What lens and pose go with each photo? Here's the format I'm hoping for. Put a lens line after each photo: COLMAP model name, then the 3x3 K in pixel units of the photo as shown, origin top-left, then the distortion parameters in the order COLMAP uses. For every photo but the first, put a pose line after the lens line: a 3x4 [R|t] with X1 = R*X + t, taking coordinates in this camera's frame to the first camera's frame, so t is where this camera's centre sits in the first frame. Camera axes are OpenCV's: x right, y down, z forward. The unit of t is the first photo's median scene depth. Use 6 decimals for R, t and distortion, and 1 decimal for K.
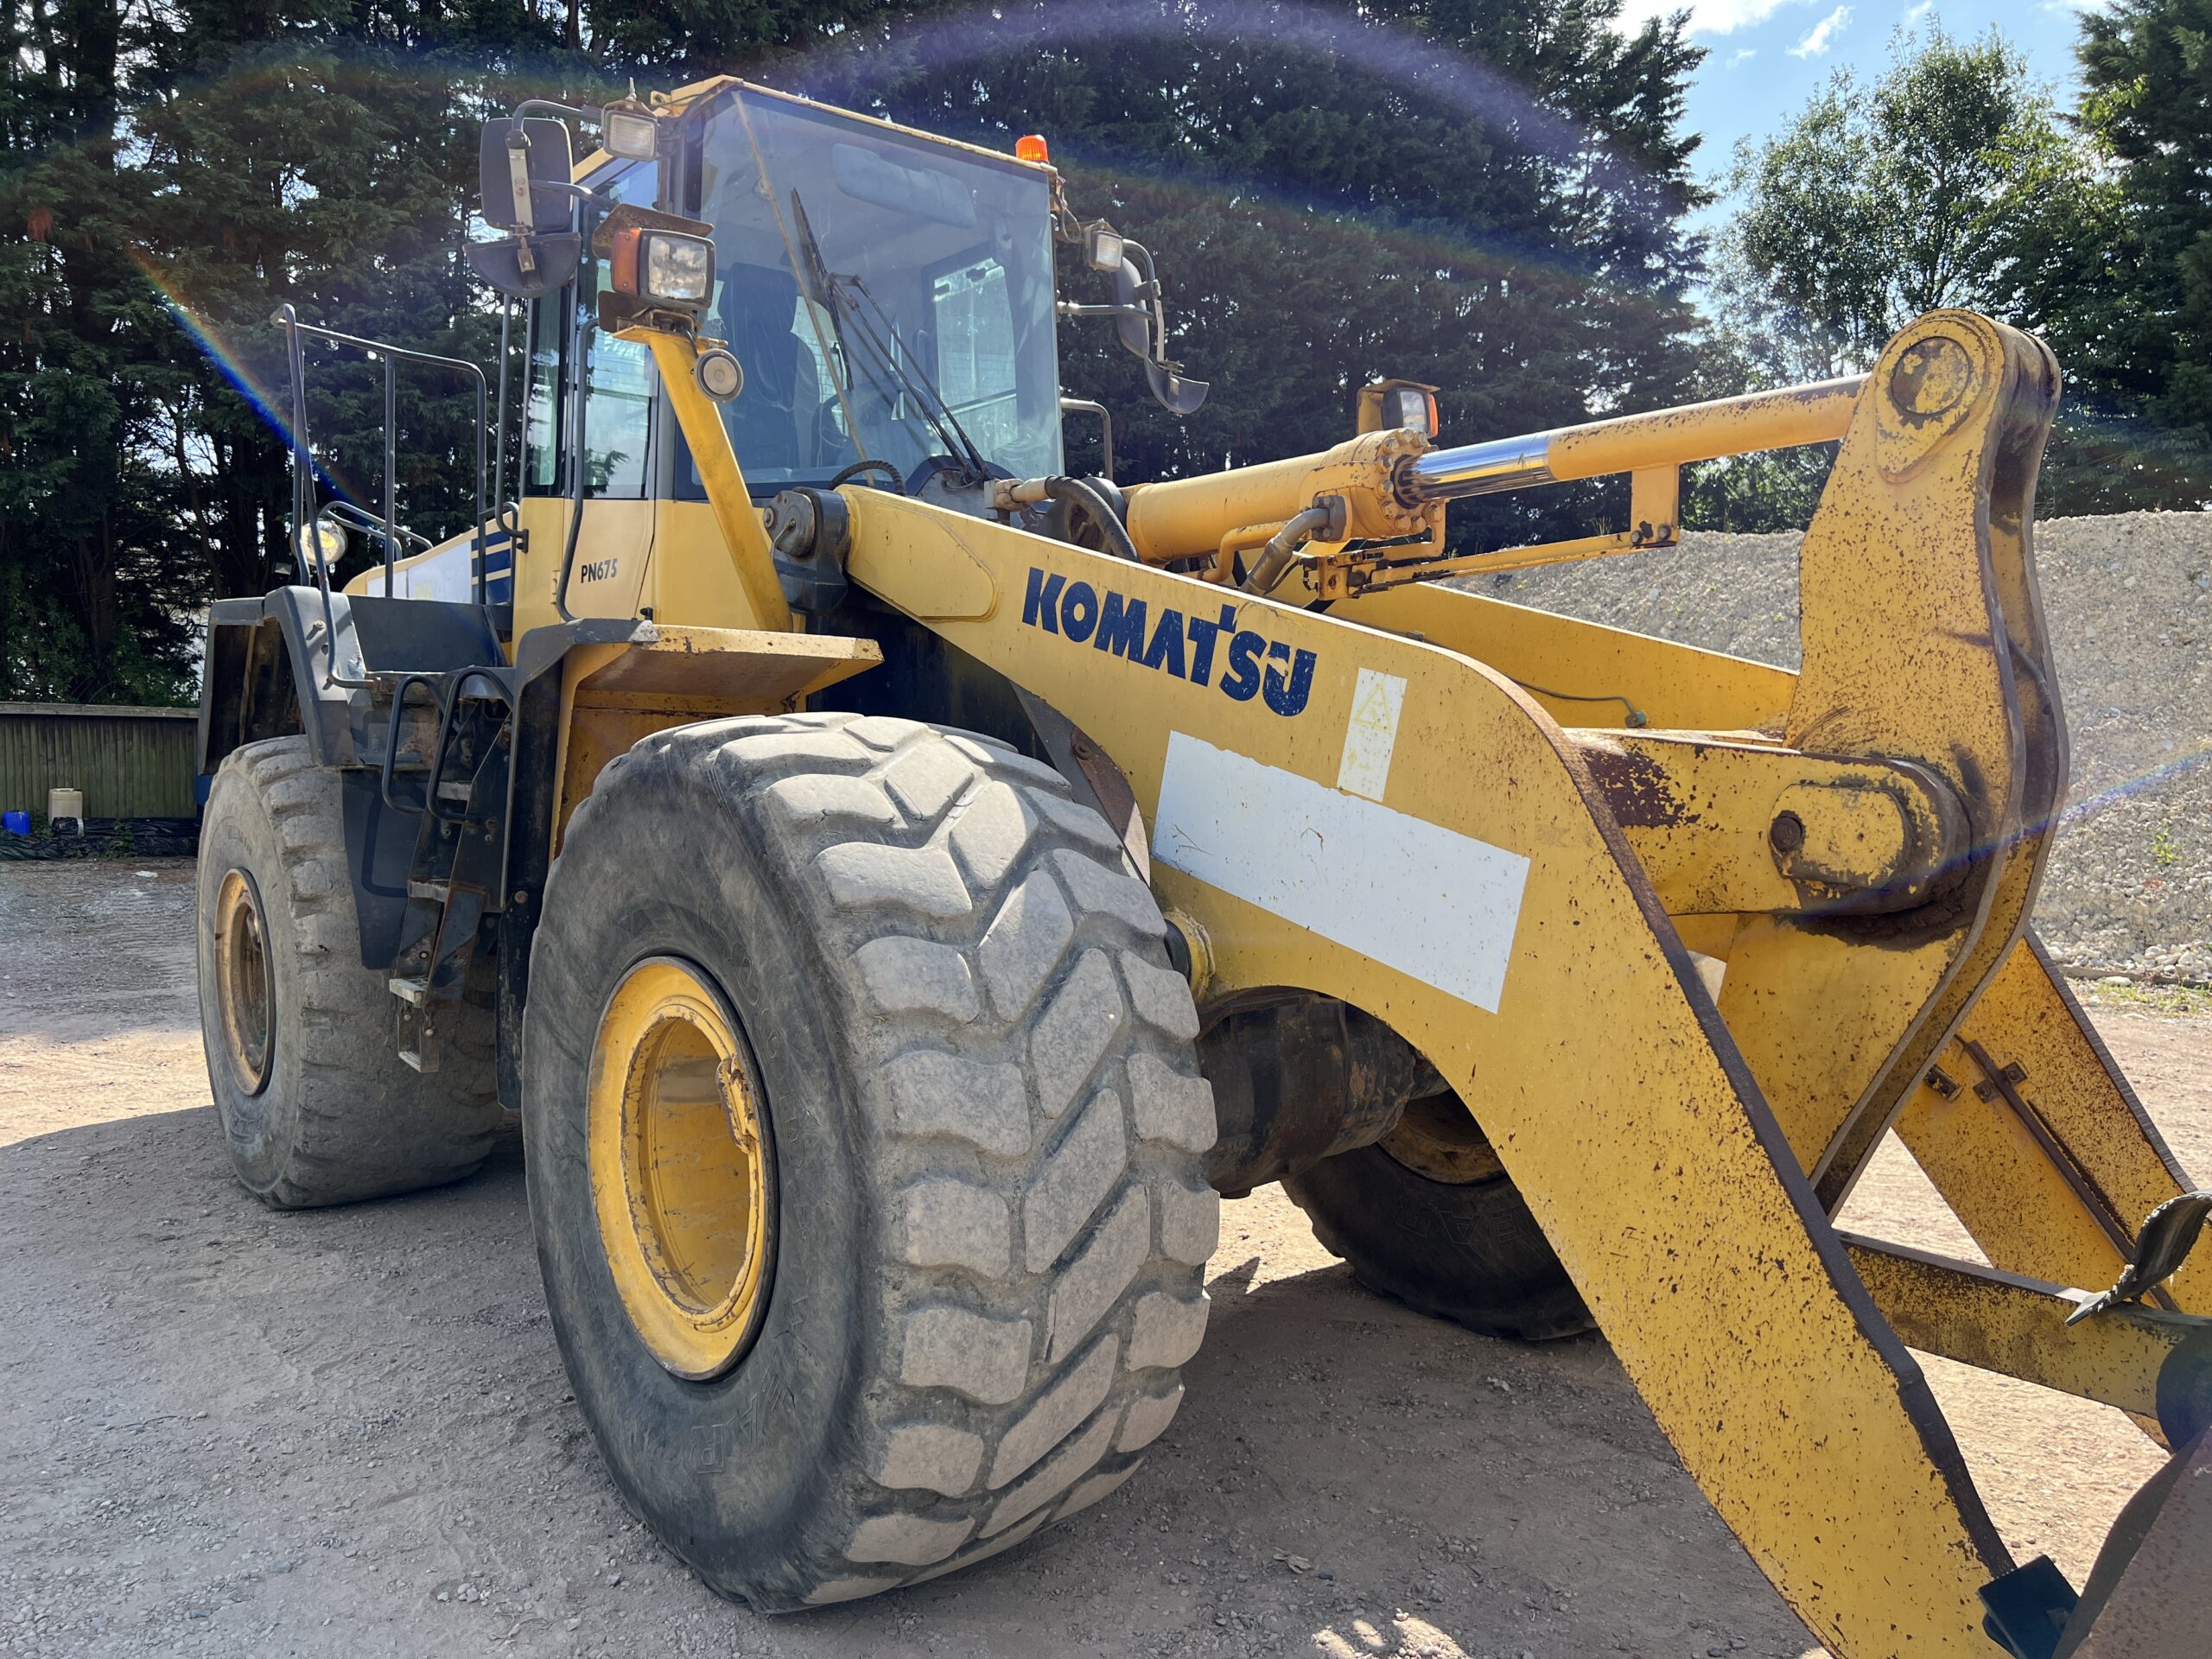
lens RADIAL K [[1676.0, 0, 1074.2], [0, 1676.0, 821.8], [0, 0, 1]] dist [0.211316, -0.539613]
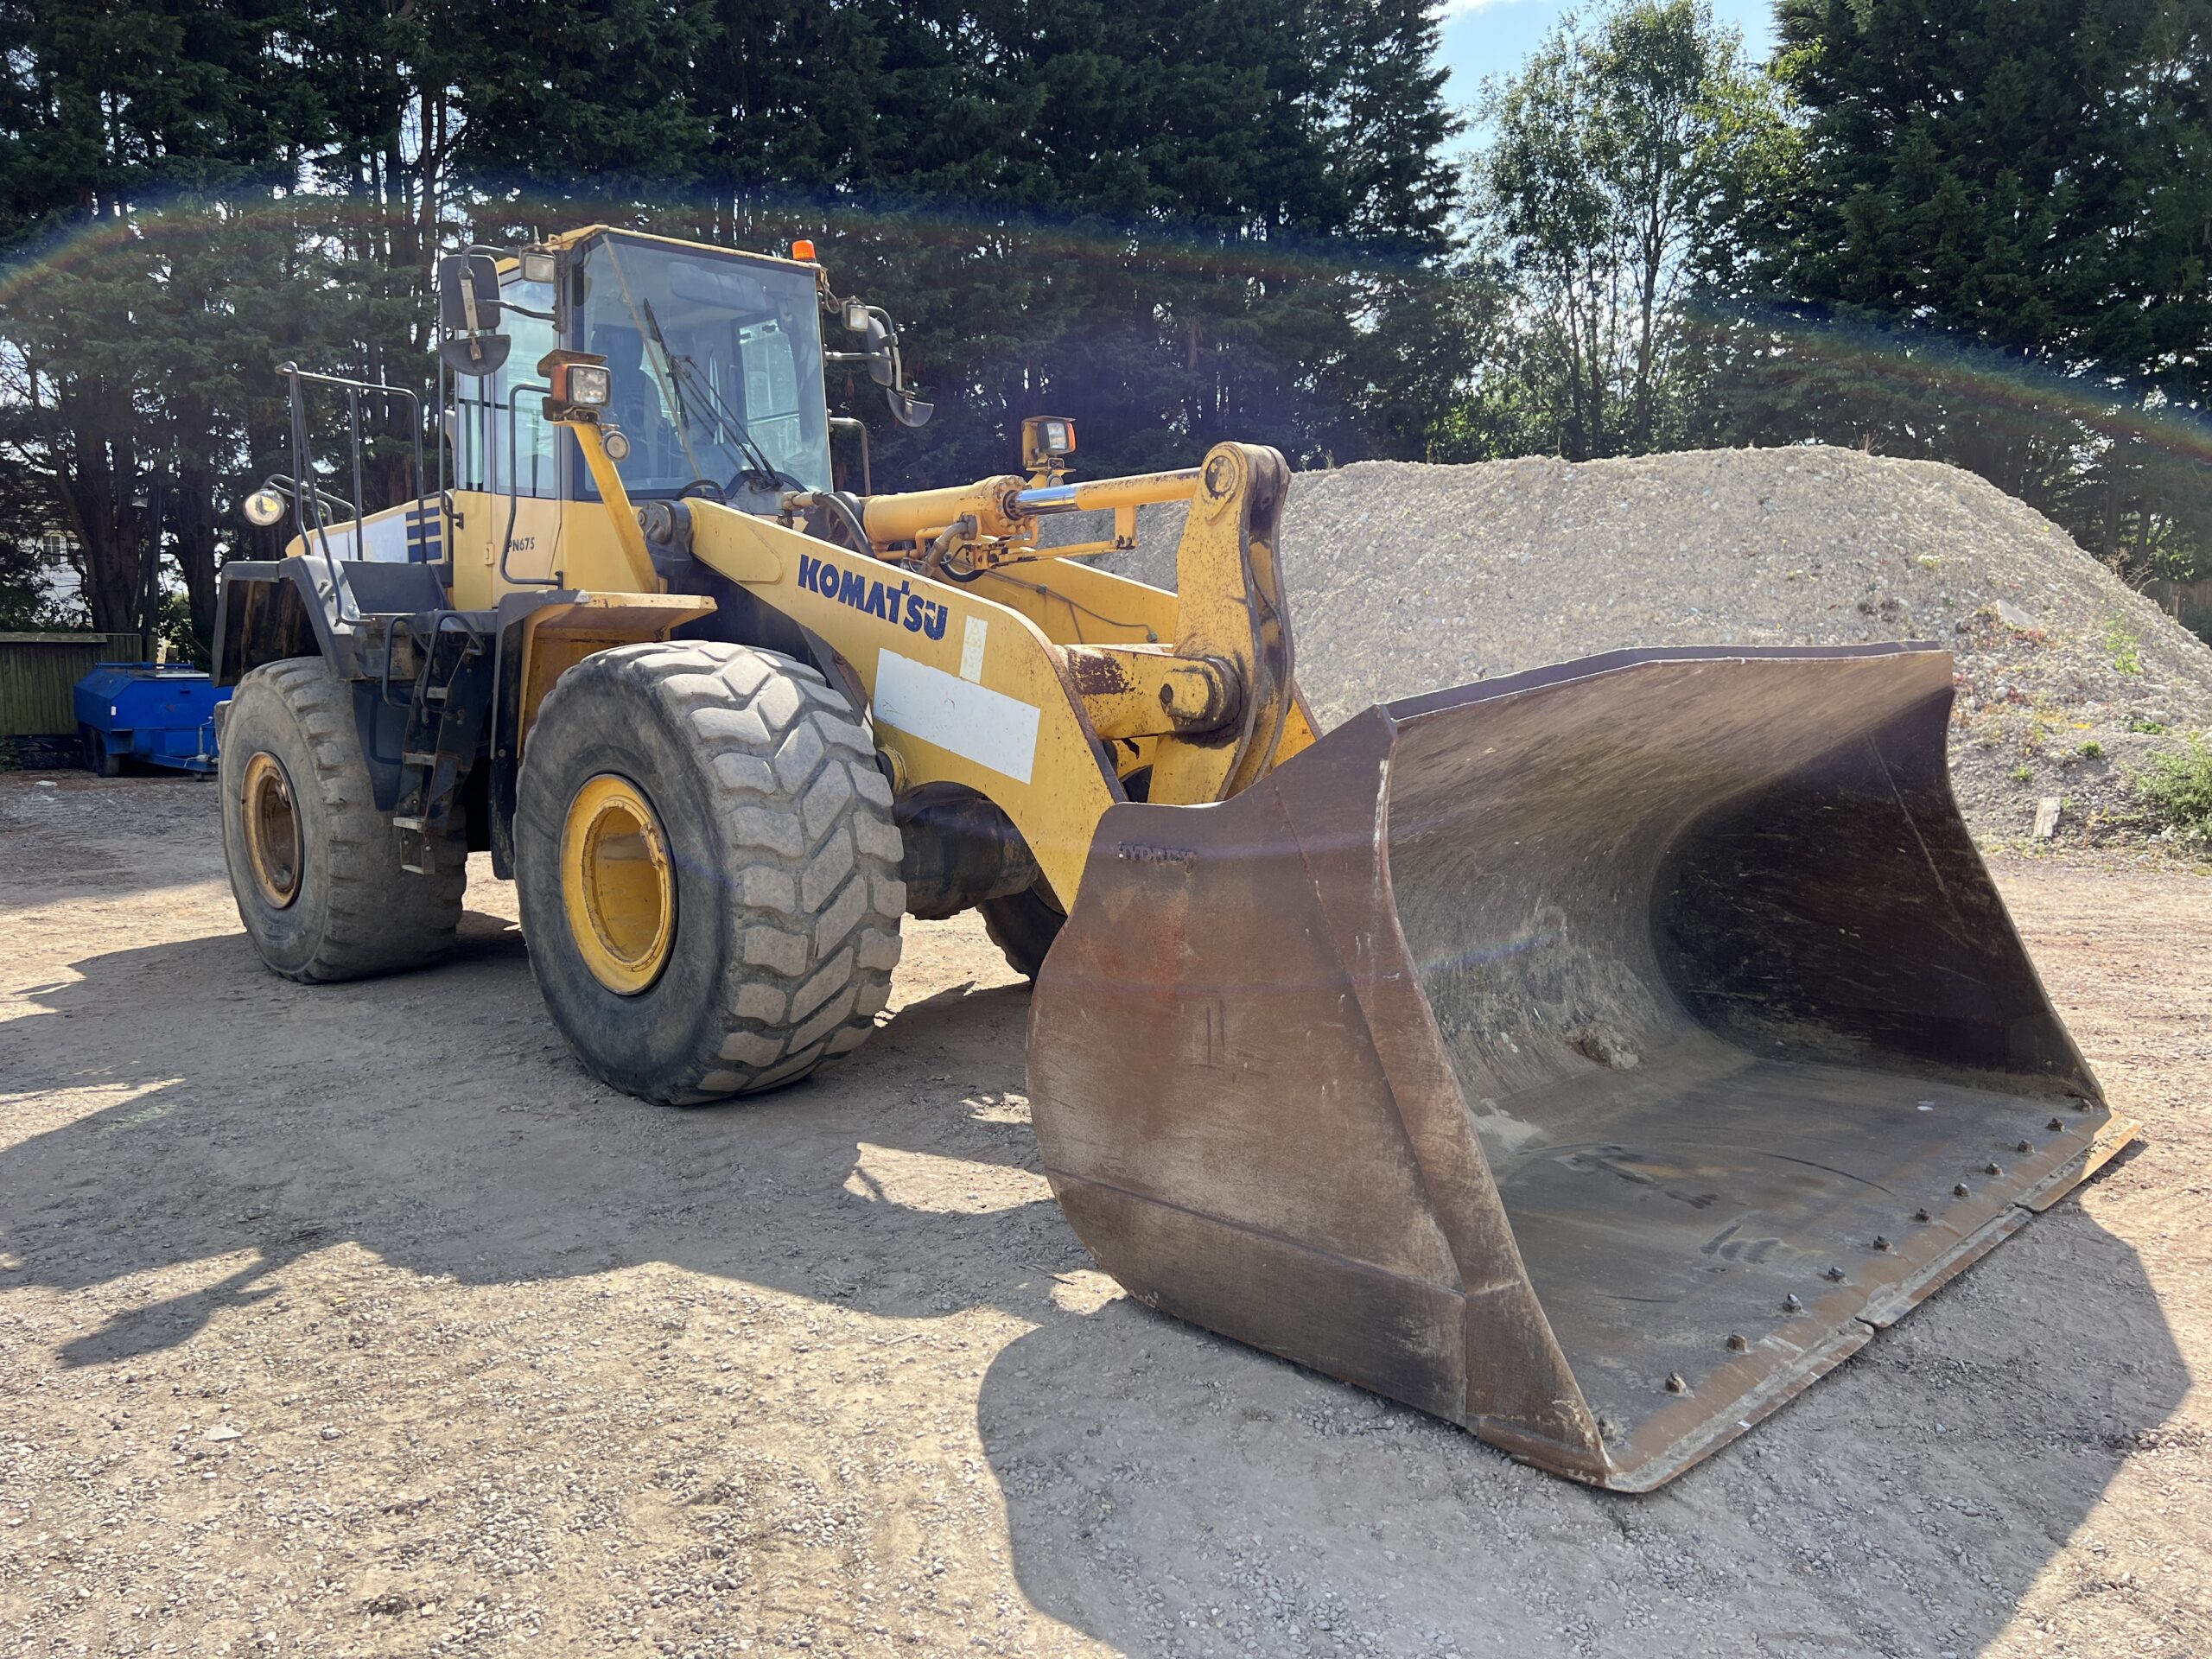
lens RADIAL K [[1711.0, 0, 1101.9], [0, 1711.0, 852.8], [0, 0, 1]] dist [0.137009, -0.392368]
pose [[0.993604, -0.030601, 0.108696, 0.090611], [0.022663, 0.997035, 0.073530, 0.038000], [-0.110624, -0.070596, 0.991352, -0.940609]]
